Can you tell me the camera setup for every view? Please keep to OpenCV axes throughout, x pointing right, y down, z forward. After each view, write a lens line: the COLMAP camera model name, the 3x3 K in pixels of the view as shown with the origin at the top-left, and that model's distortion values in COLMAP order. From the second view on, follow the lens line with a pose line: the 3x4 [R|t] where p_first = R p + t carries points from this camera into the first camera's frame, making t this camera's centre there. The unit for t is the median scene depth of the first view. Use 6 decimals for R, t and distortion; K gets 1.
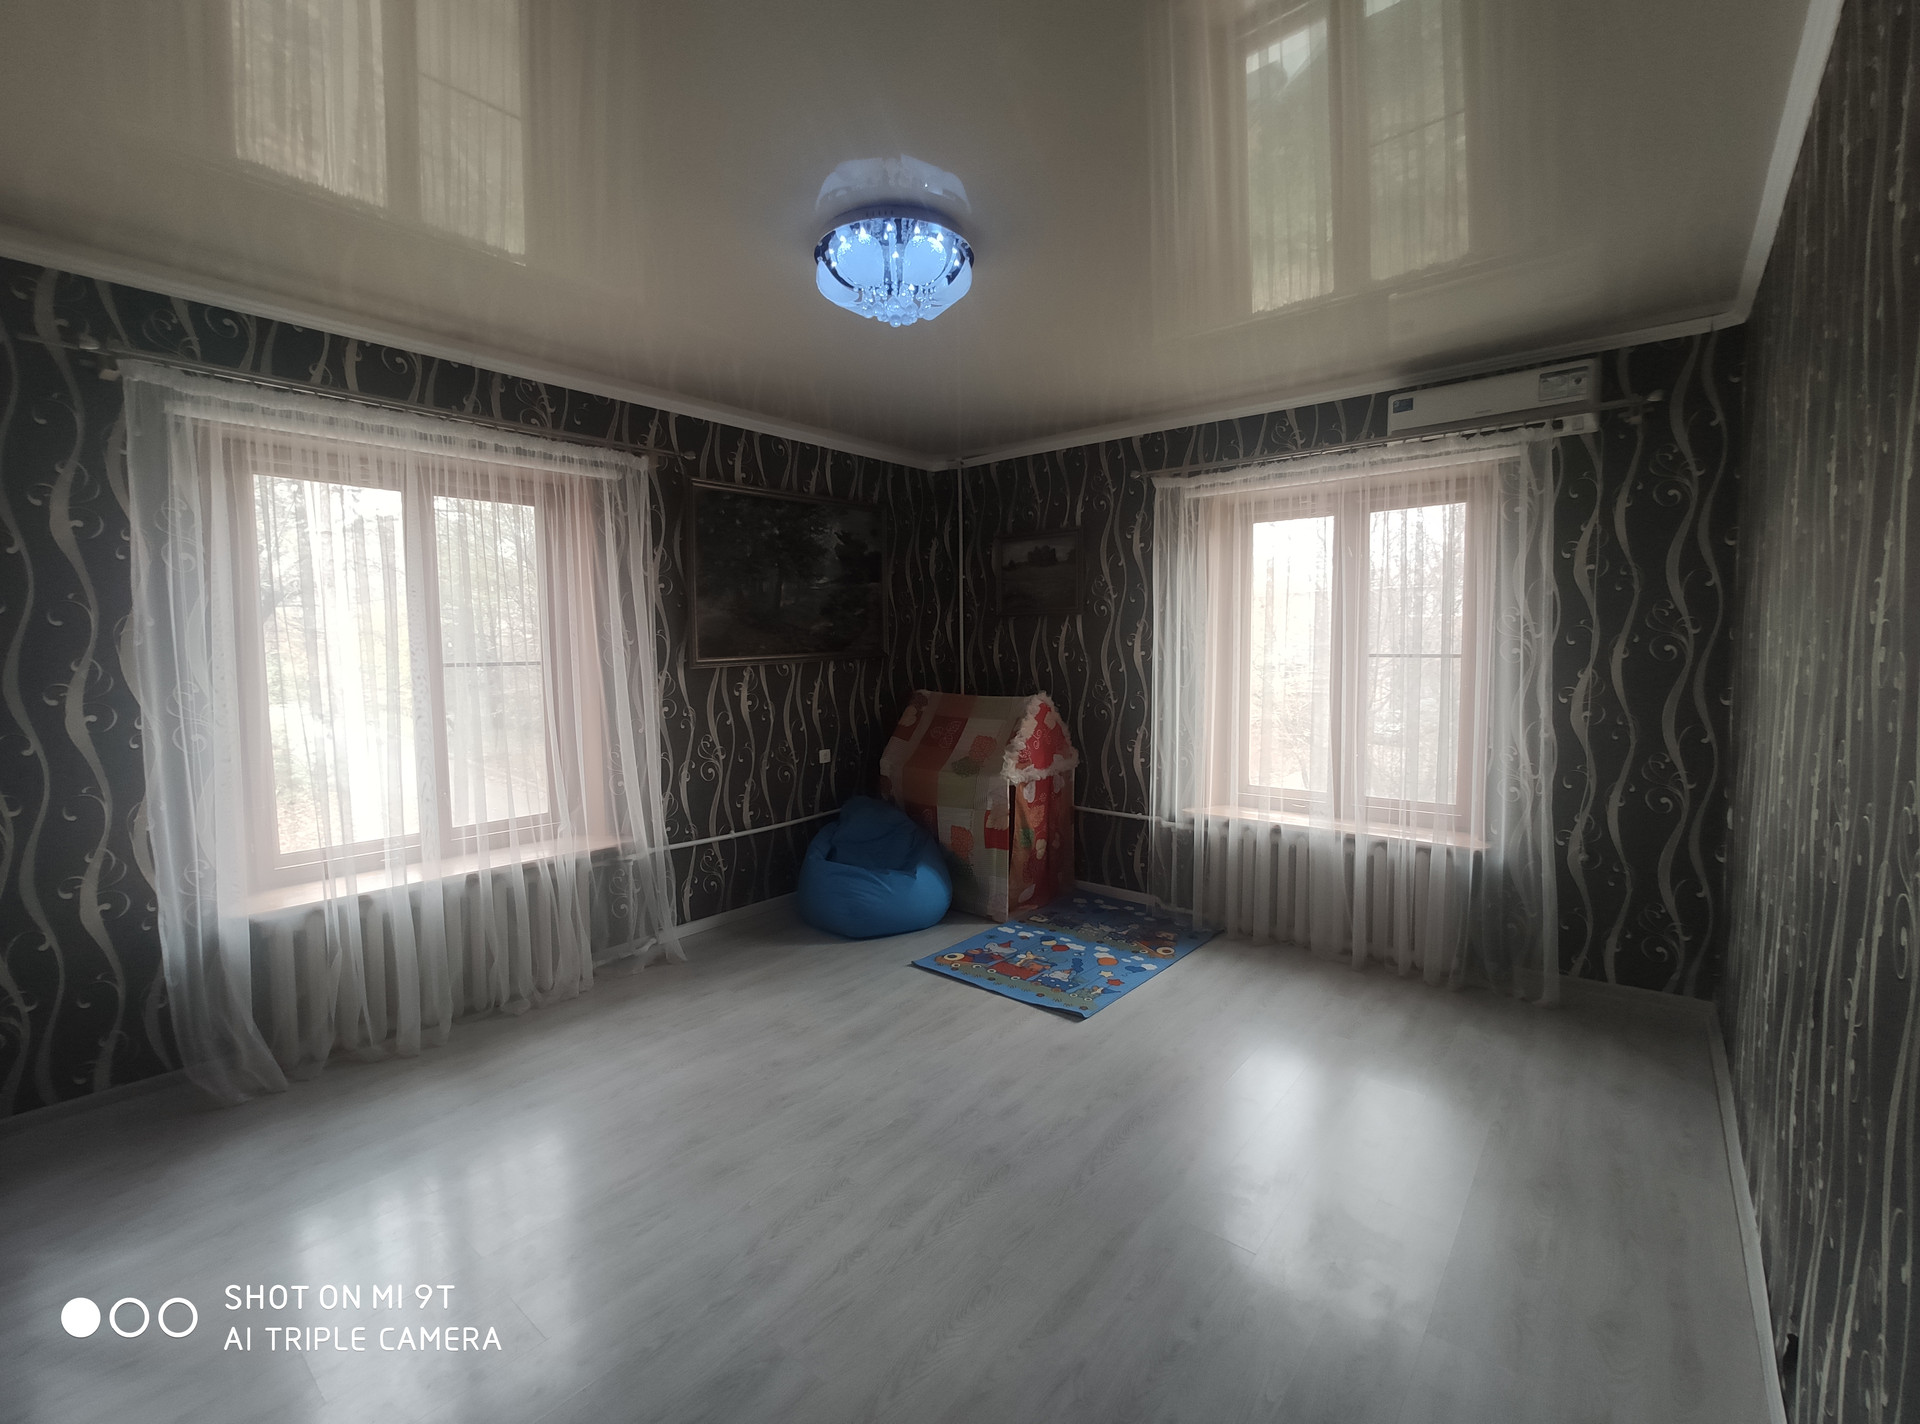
lens RADIAL K [[824.3, 0, 963.1], [0, 824.3, 712.5], [0, 0, 1]] dist [-0.034388, 0.011124]
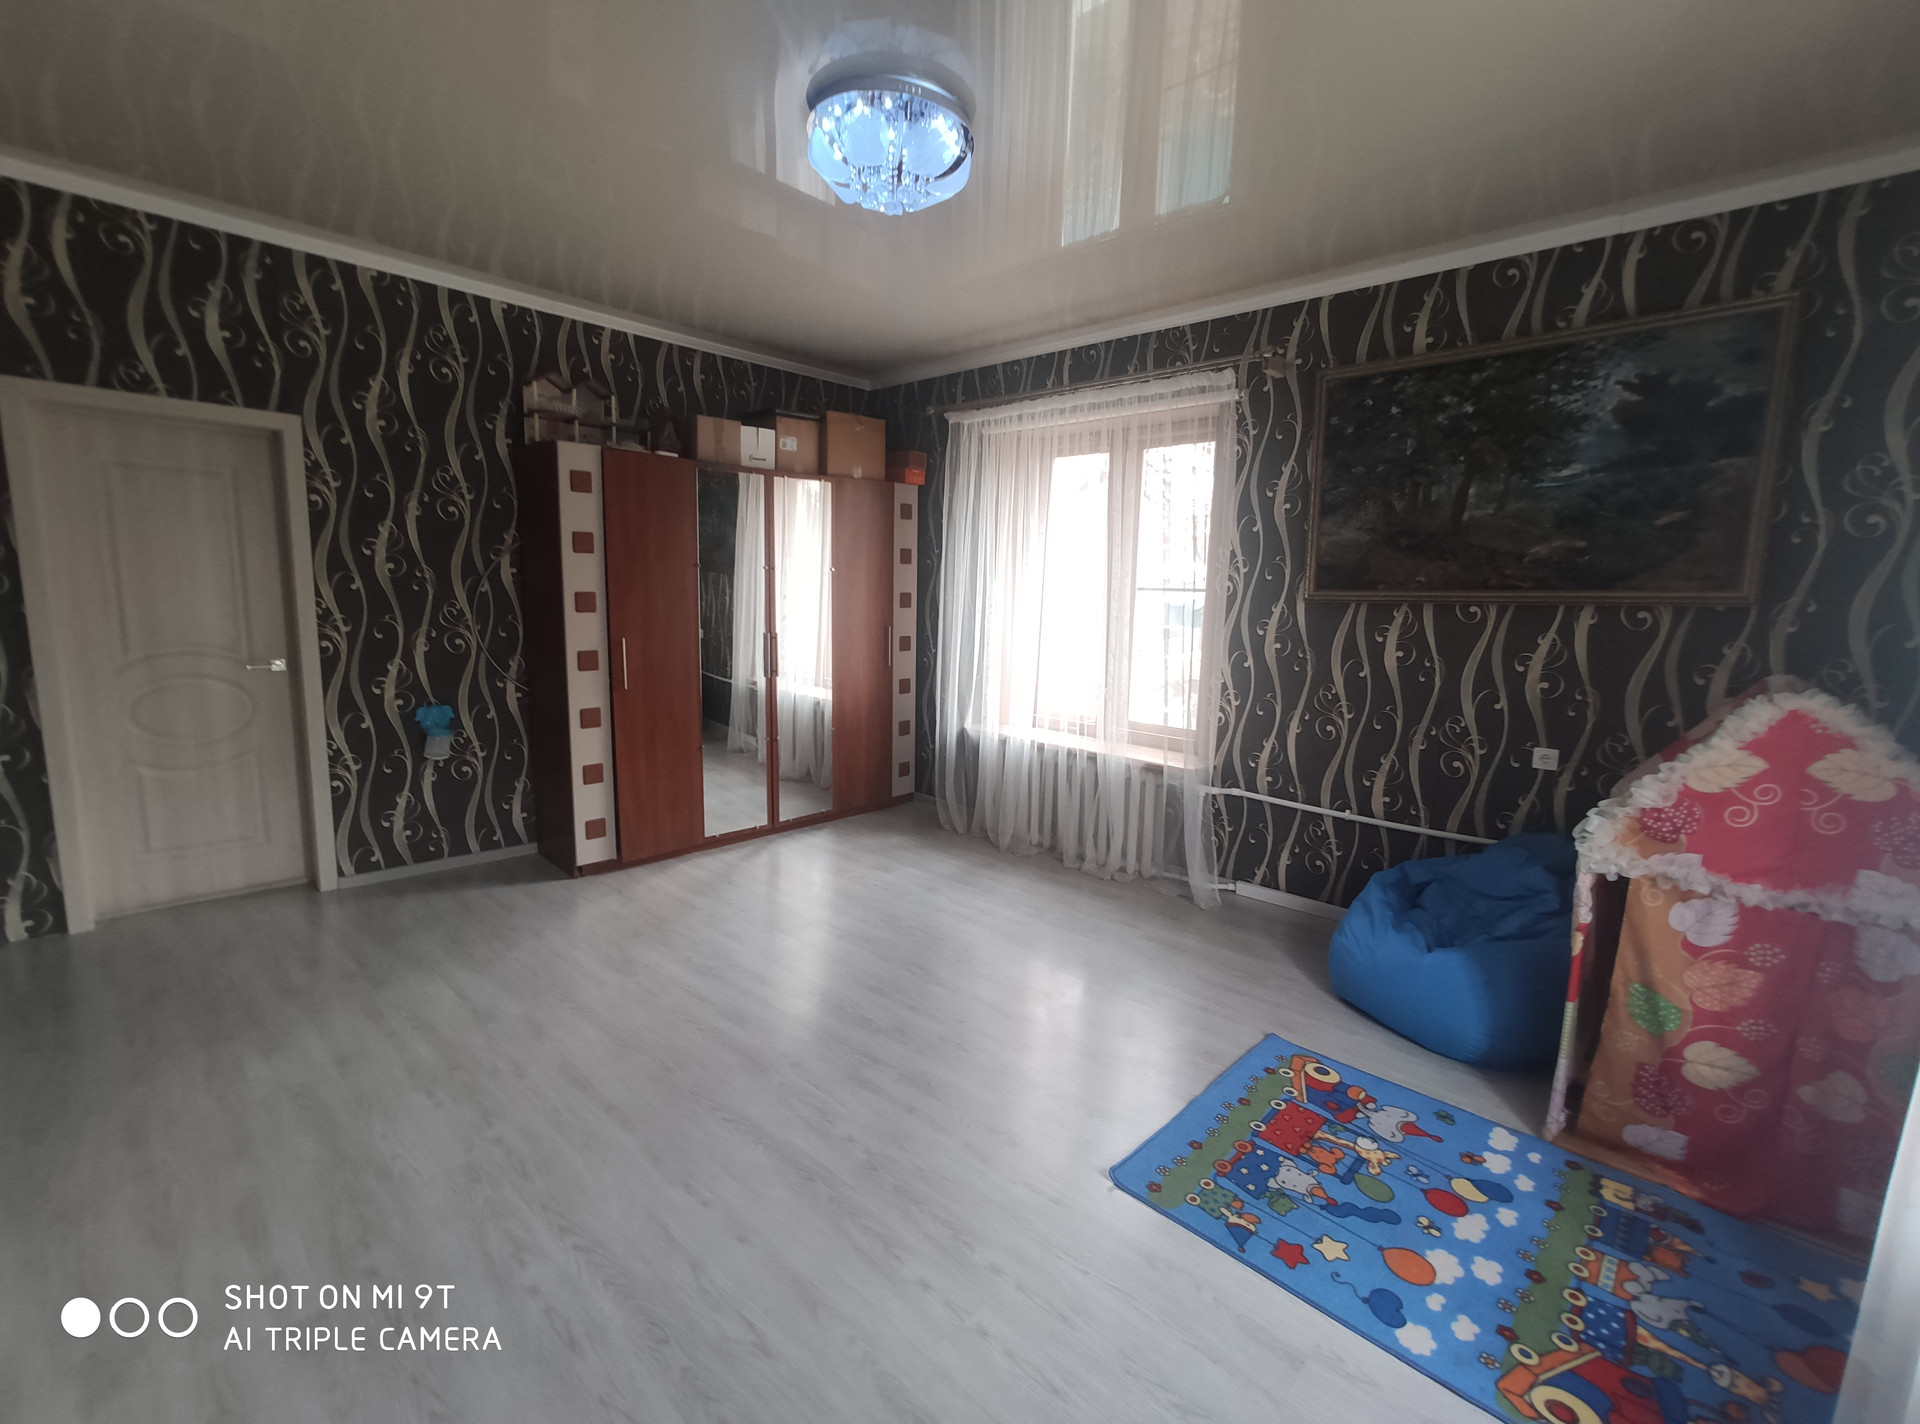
lens RADIAL K [[824.3, 0, 963.1], [0, 824.3, 712.5], [0, 0, 1]] dist [-0.034388, 0.011124]
pose [[-0.058942, 0.148919, -0.987091, 0.526134], [-0.112759, 0.981489, 0.154807, -0.030611], [0.991873, 0.120428, -0.041059, 0.671129]]
